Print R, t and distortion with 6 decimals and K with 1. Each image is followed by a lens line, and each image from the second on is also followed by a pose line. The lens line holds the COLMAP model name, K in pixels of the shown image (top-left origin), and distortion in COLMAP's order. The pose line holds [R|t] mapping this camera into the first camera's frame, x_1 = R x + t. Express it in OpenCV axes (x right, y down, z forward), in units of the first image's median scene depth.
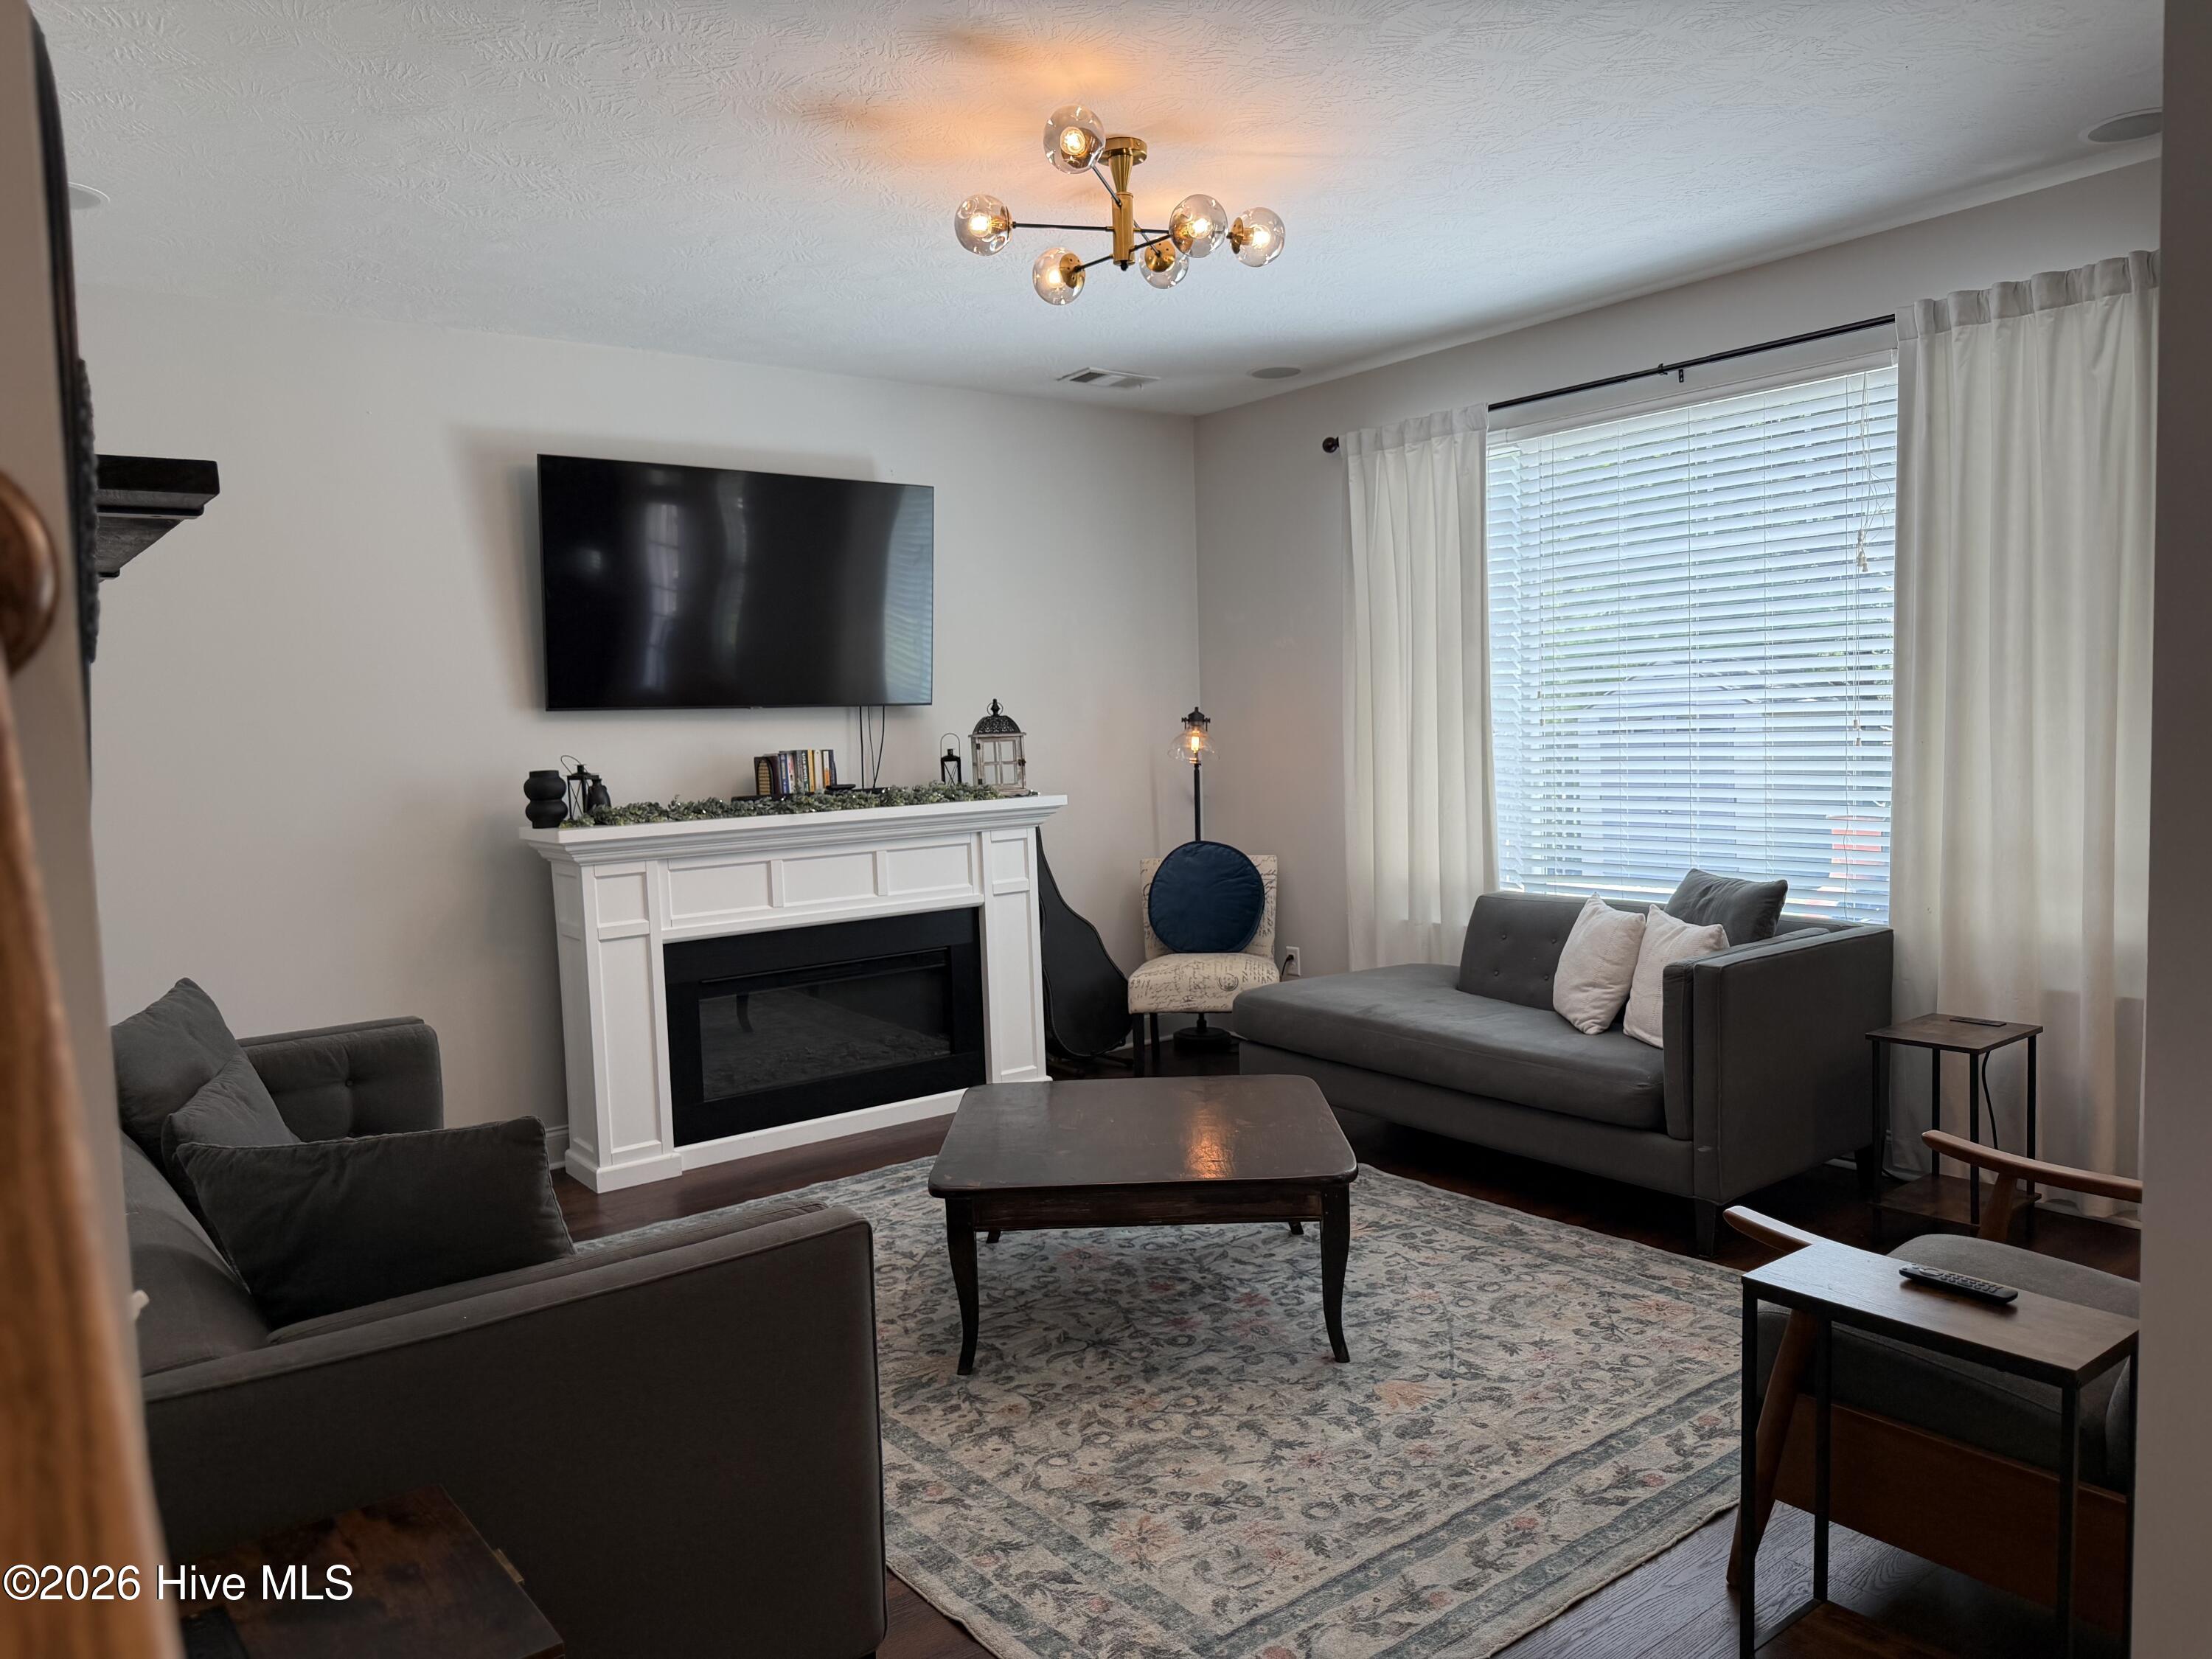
lens RADIAL K [[1540.0, 0, 1107.2], [0, 1540.0, 833.7], [0, 0, 1]] dist [0.178878, -0.376900]
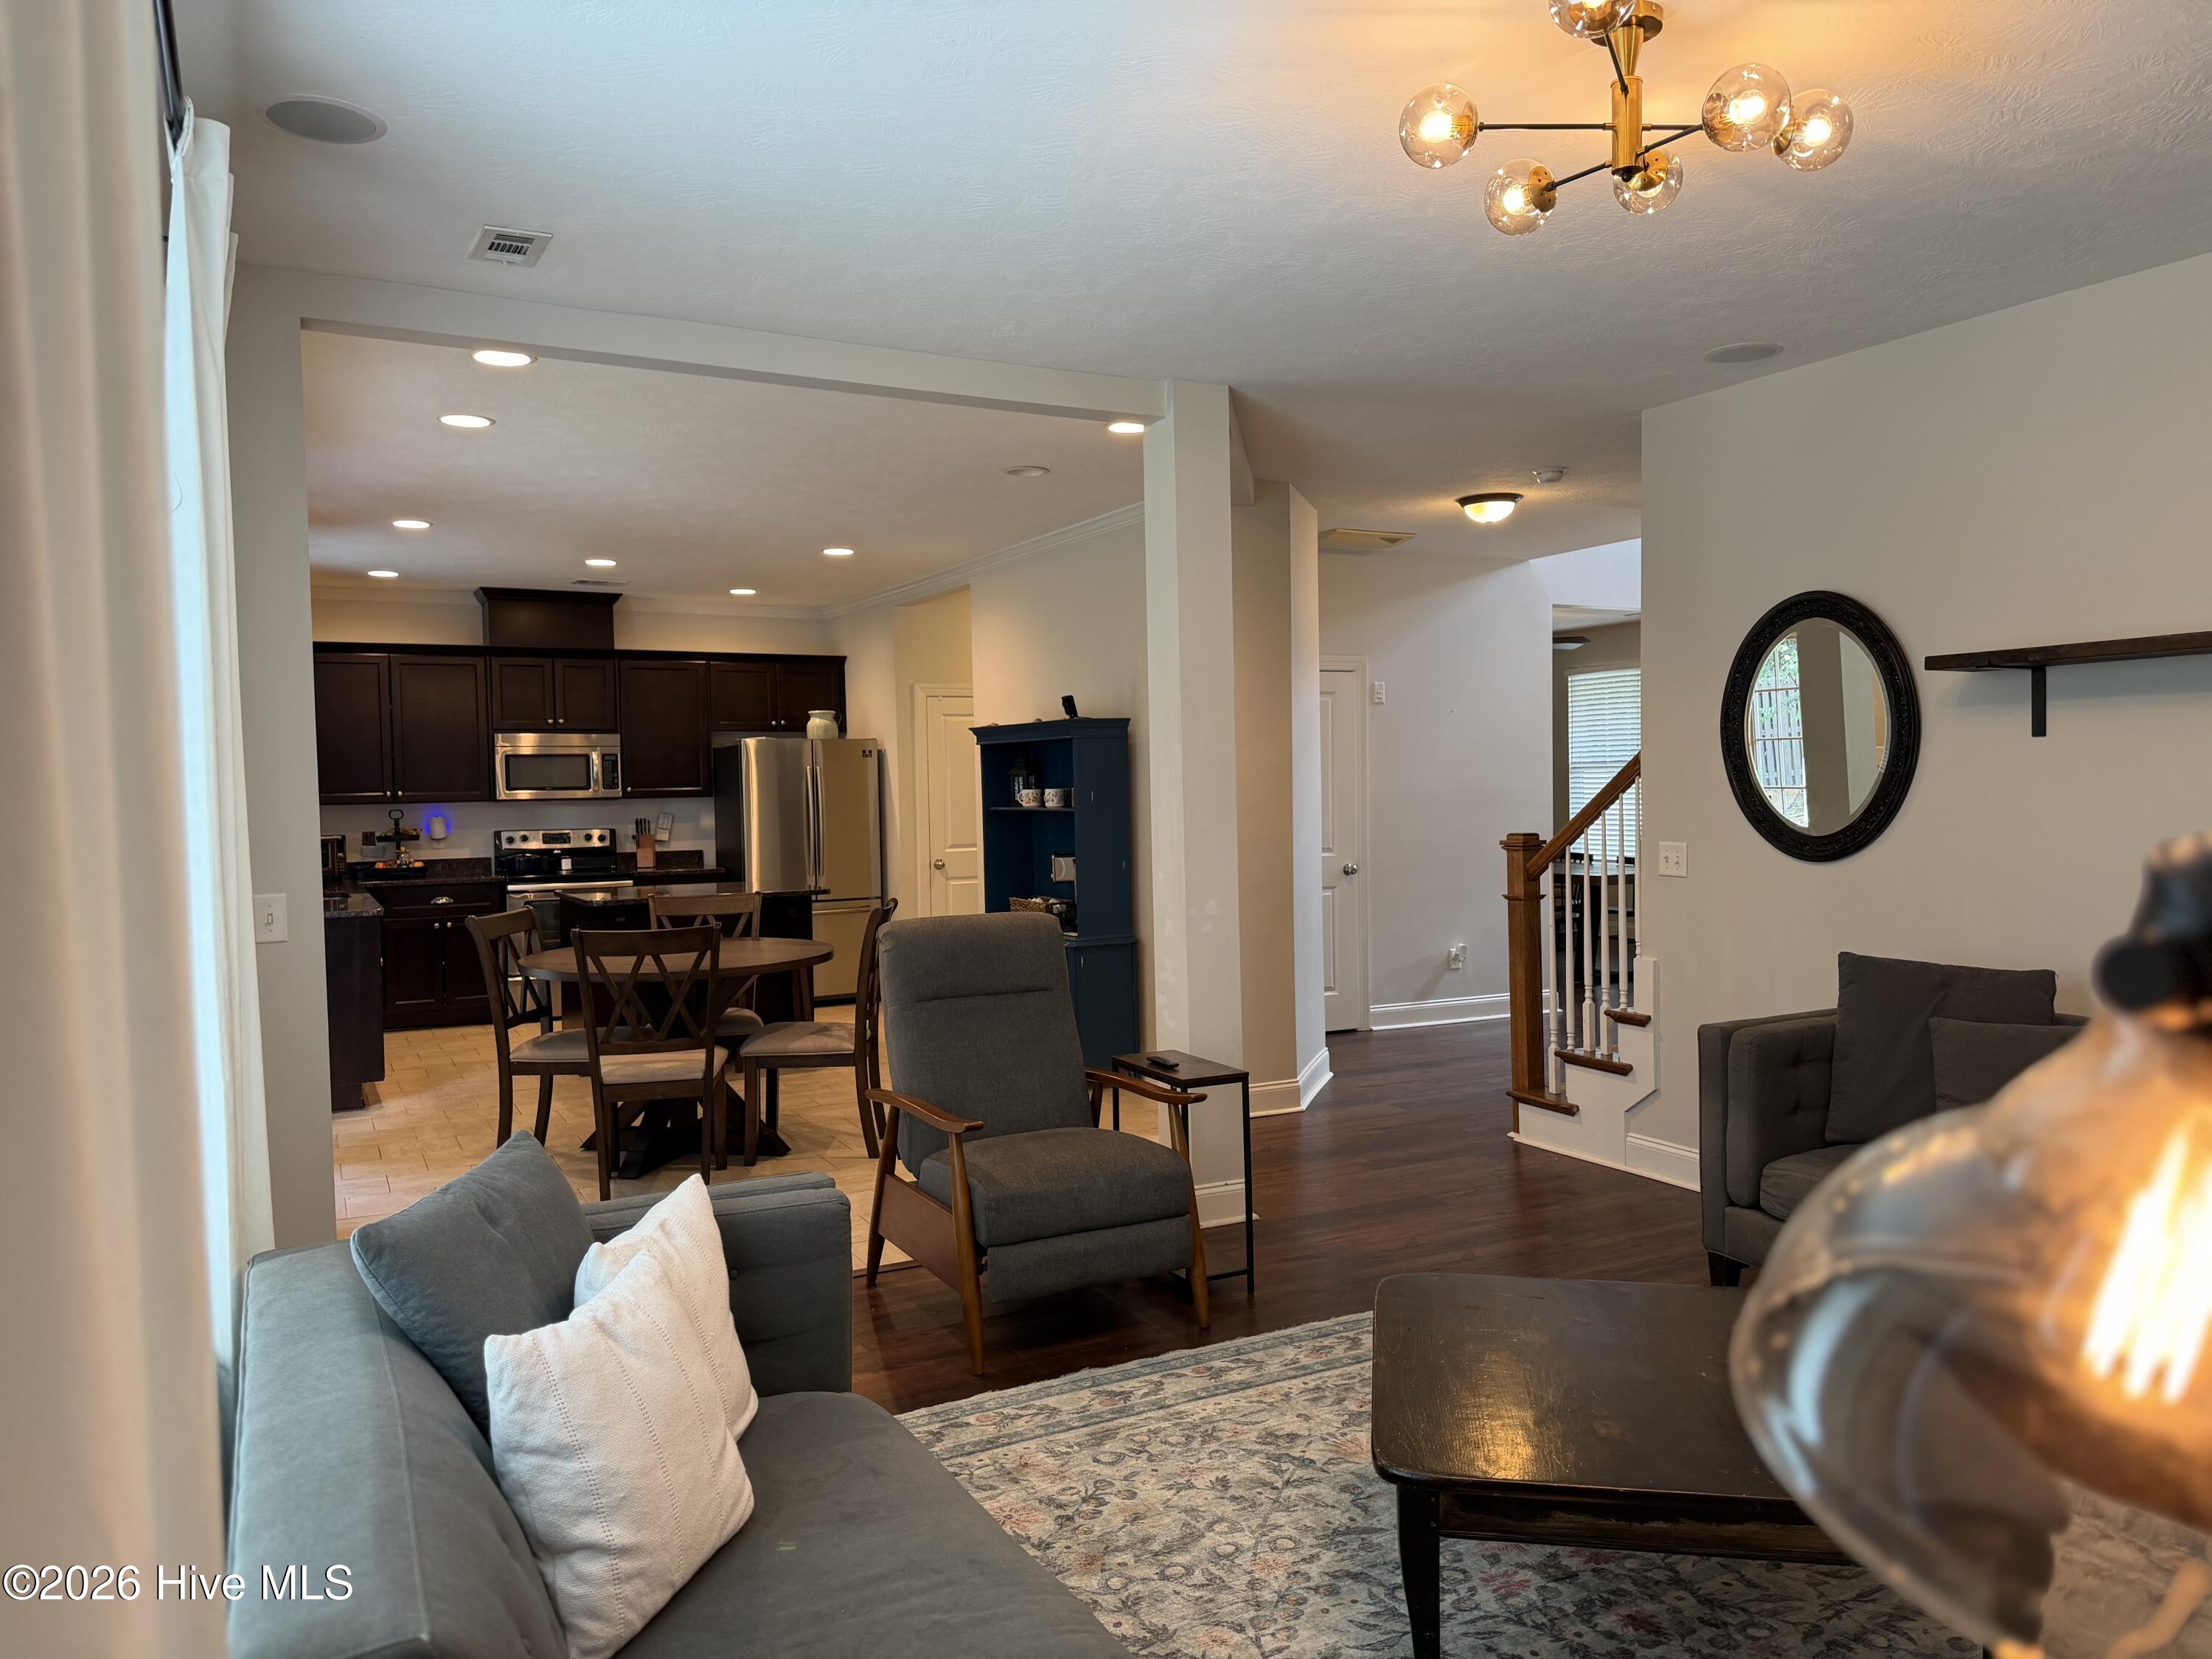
lens RADIAL K [[1551.0, 0, 1107.7], [0, 1551.0, 830.9], [0, 0, 1]] dist [0.116318, -0.210305]
pose [[-0.984531, 0.048267, 0.168430, 0.127532], [0.065457, 0.993026, 0.098050, -0.129629], [-0.162523, 0.107558, -0.980825, 1.627809]]
